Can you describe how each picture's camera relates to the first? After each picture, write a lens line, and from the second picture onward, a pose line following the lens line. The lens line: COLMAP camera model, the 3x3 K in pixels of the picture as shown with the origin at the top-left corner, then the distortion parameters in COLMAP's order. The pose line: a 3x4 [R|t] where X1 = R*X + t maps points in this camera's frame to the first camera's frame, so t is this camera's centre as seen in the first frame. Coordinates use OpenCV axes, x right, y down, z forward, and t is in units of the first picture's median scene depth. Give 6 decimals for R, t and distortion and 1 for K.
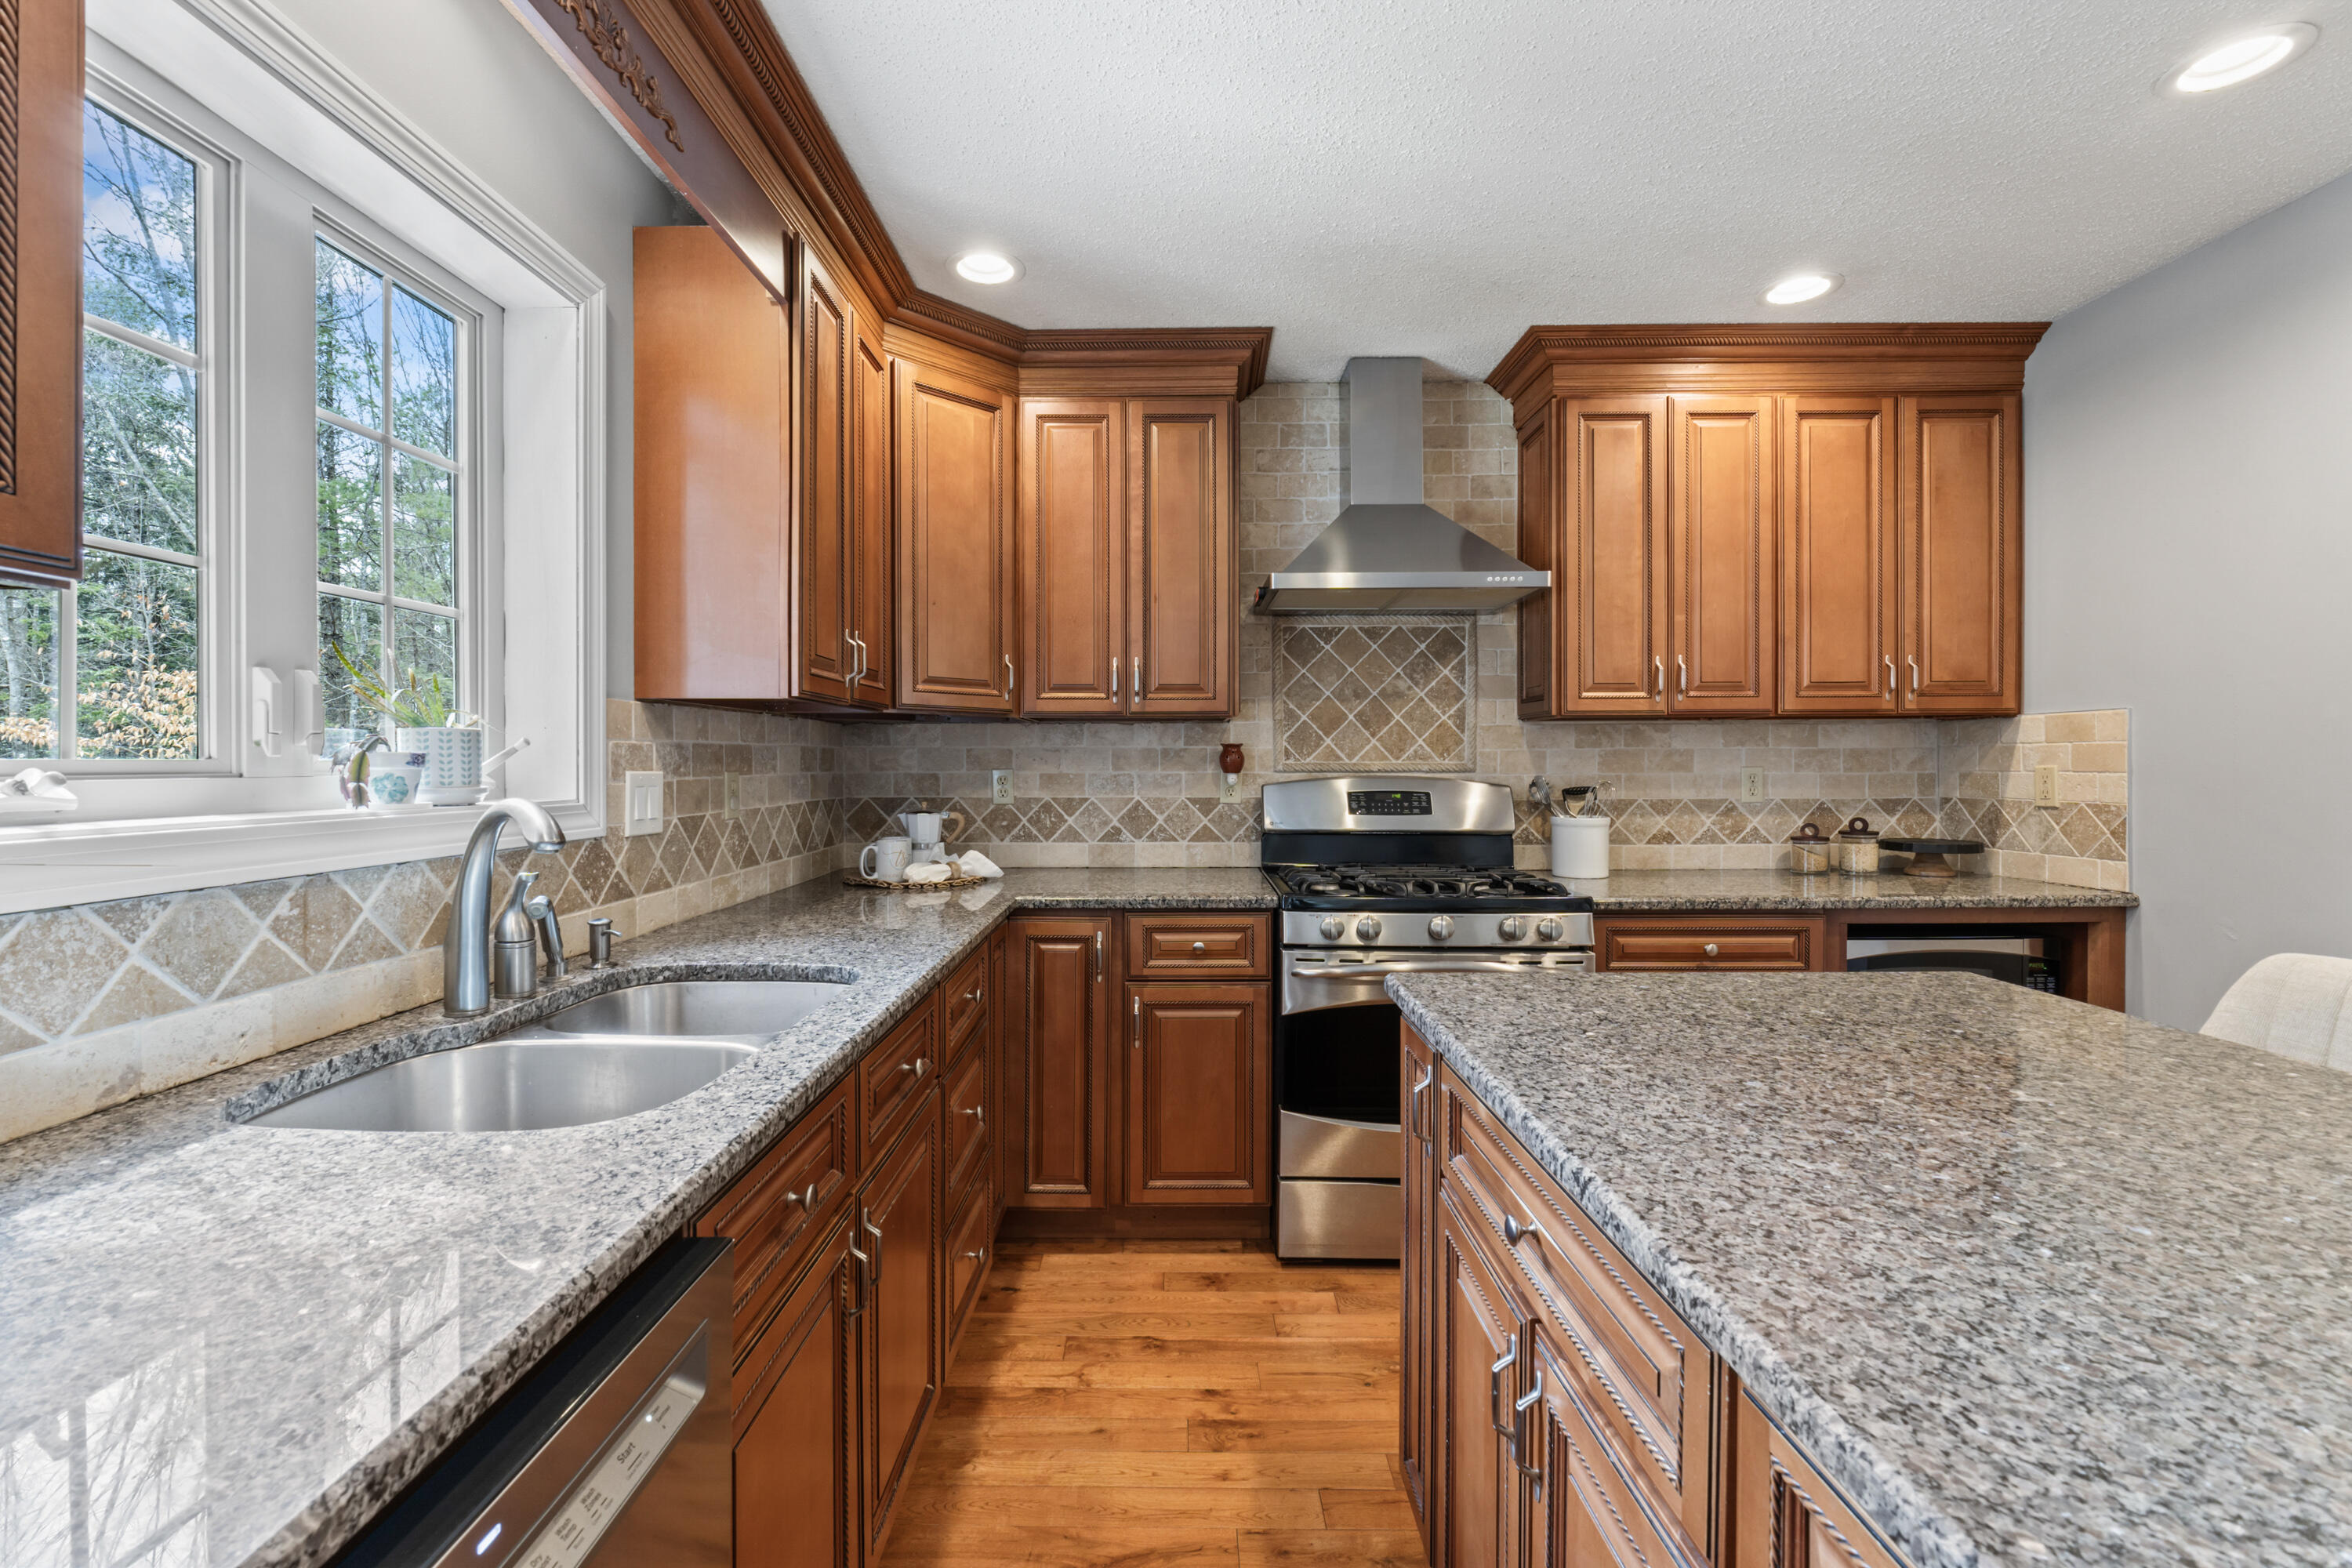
lens RADIAL K [[995.3, 0, 1169.6], [0, 995.3, 776.6], [0, 0, 1]] dist [-0.008562, -0.000590]
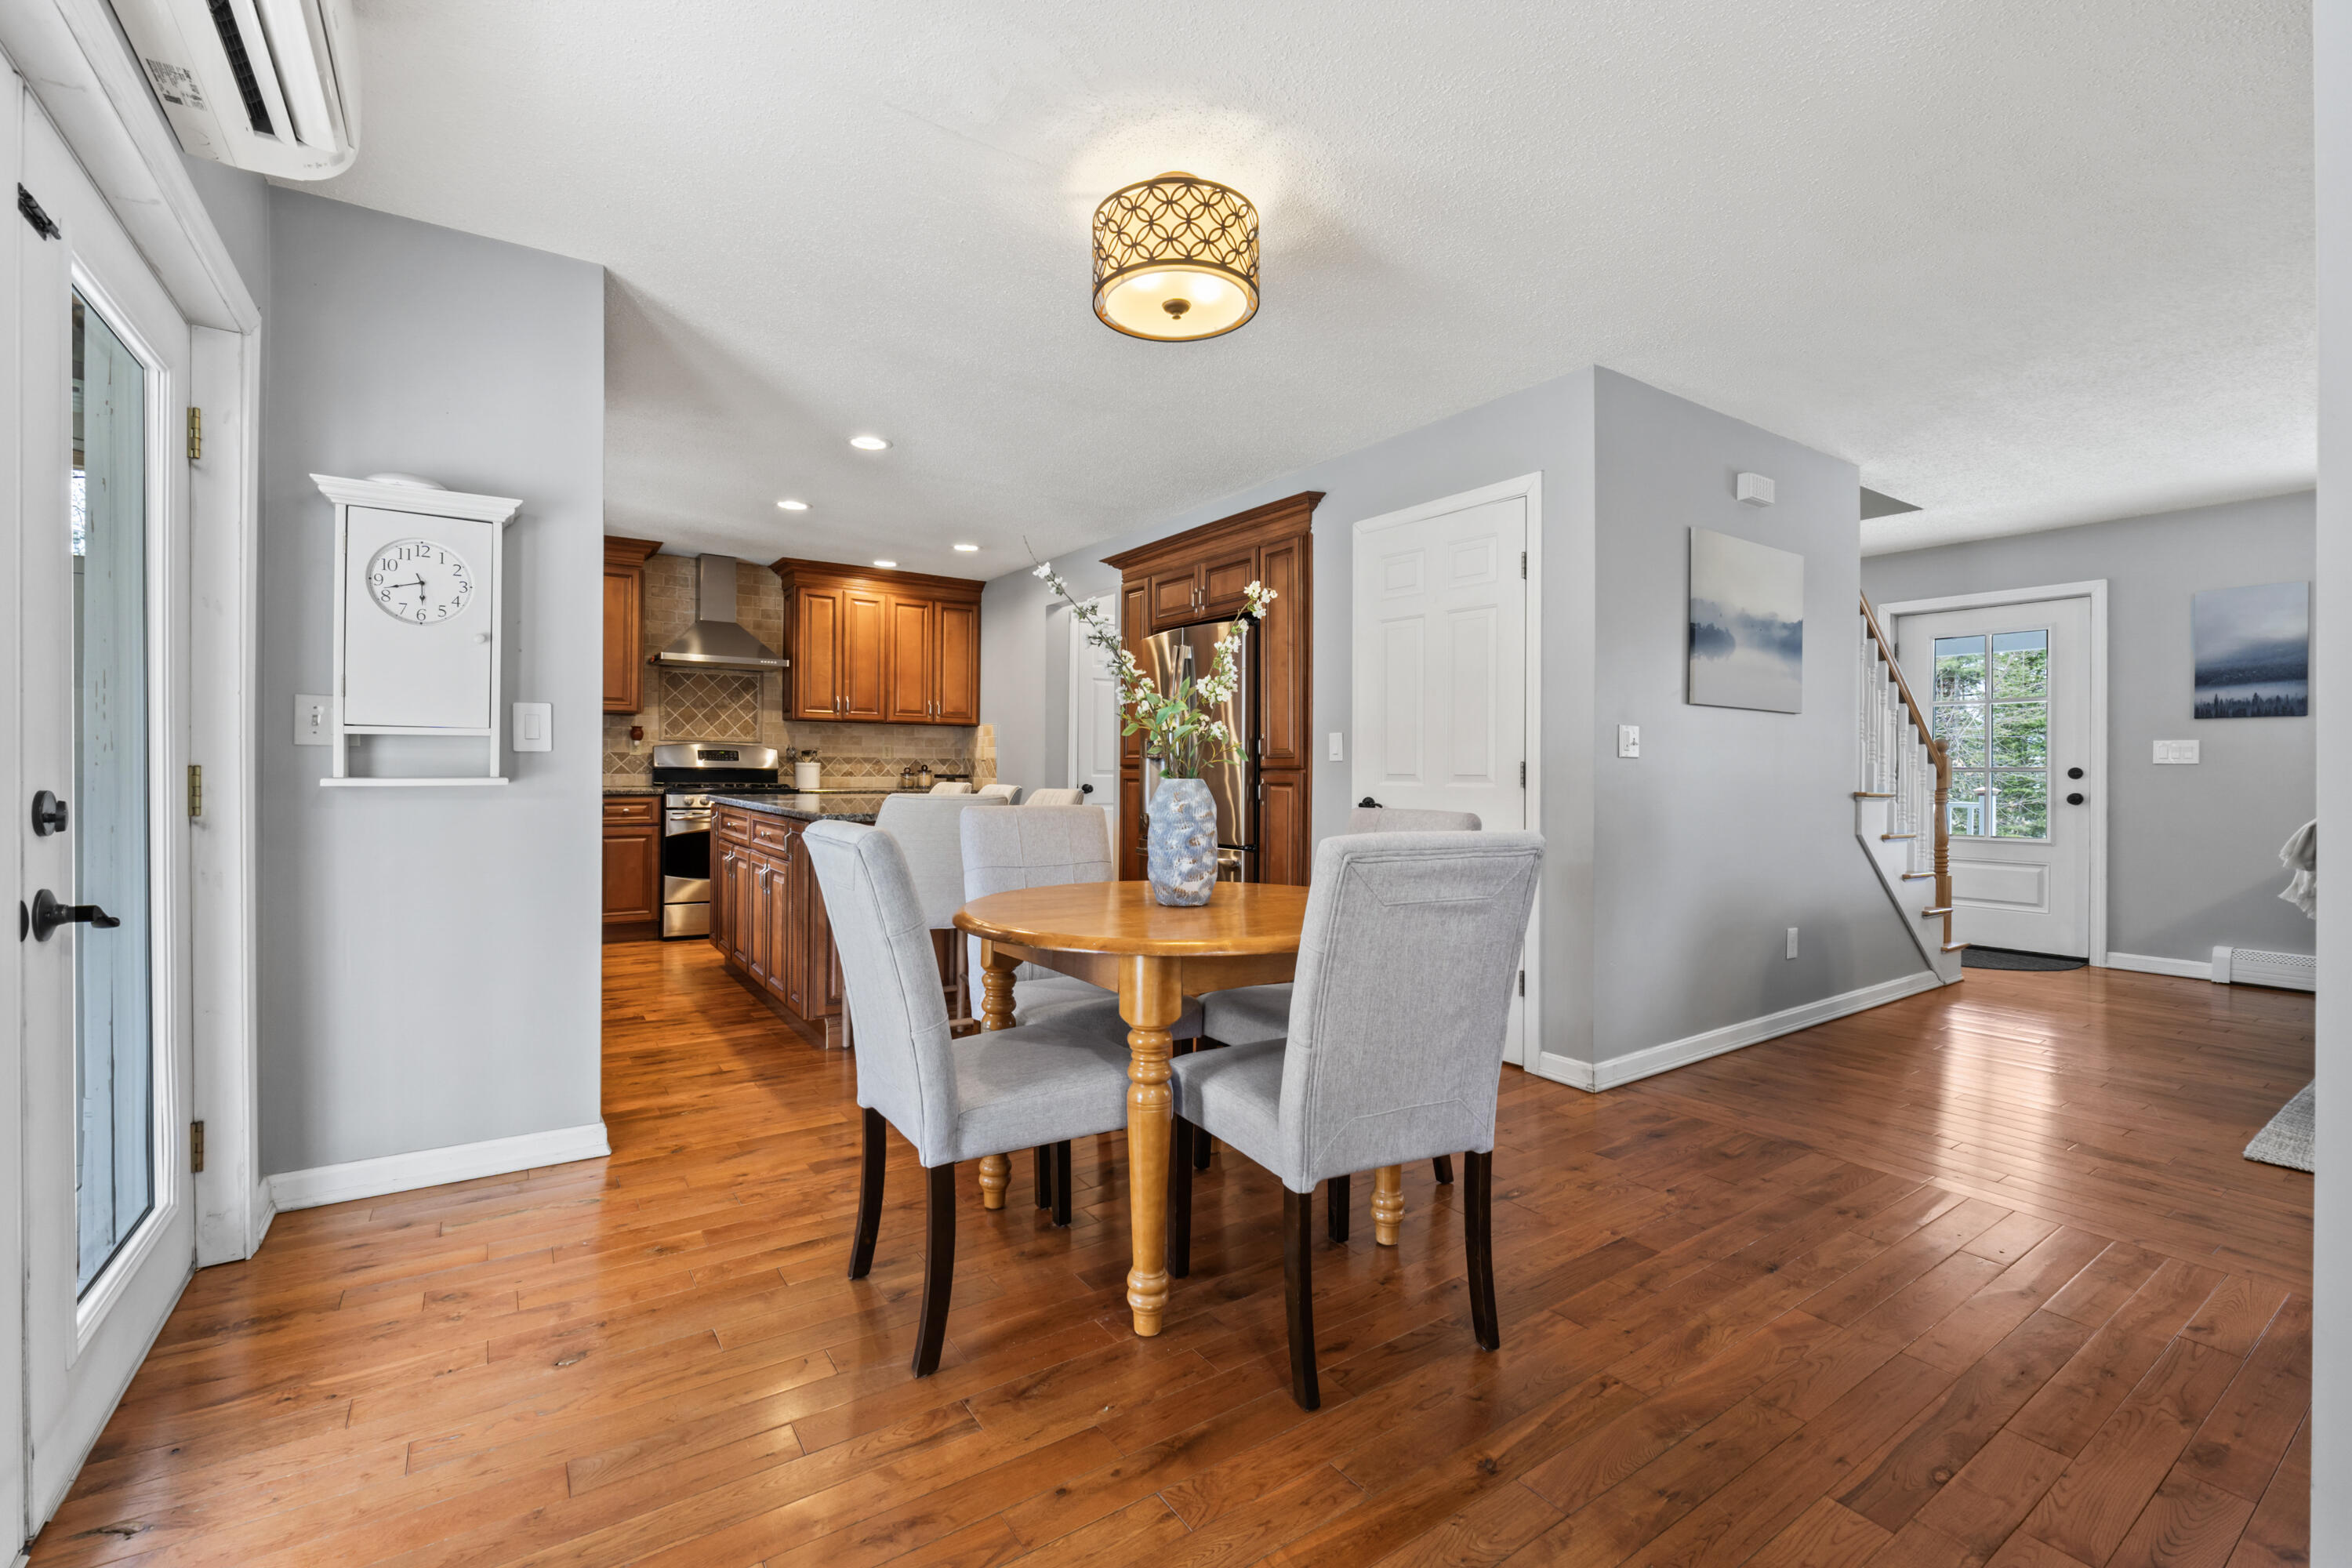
lens RADIAL K [[995.3, 0, 1206.9], [0, 995.3, 772.9], [0, 0, 1]] dist [-0.008562, -0.000590]
pose [[0.804653, 0.008701, 0.593681, -0.226895], [-0.006954, 0.999962, -0.005231, 0.072665], [-0.593704, 0.000080, 0.804684, -1.494360]]
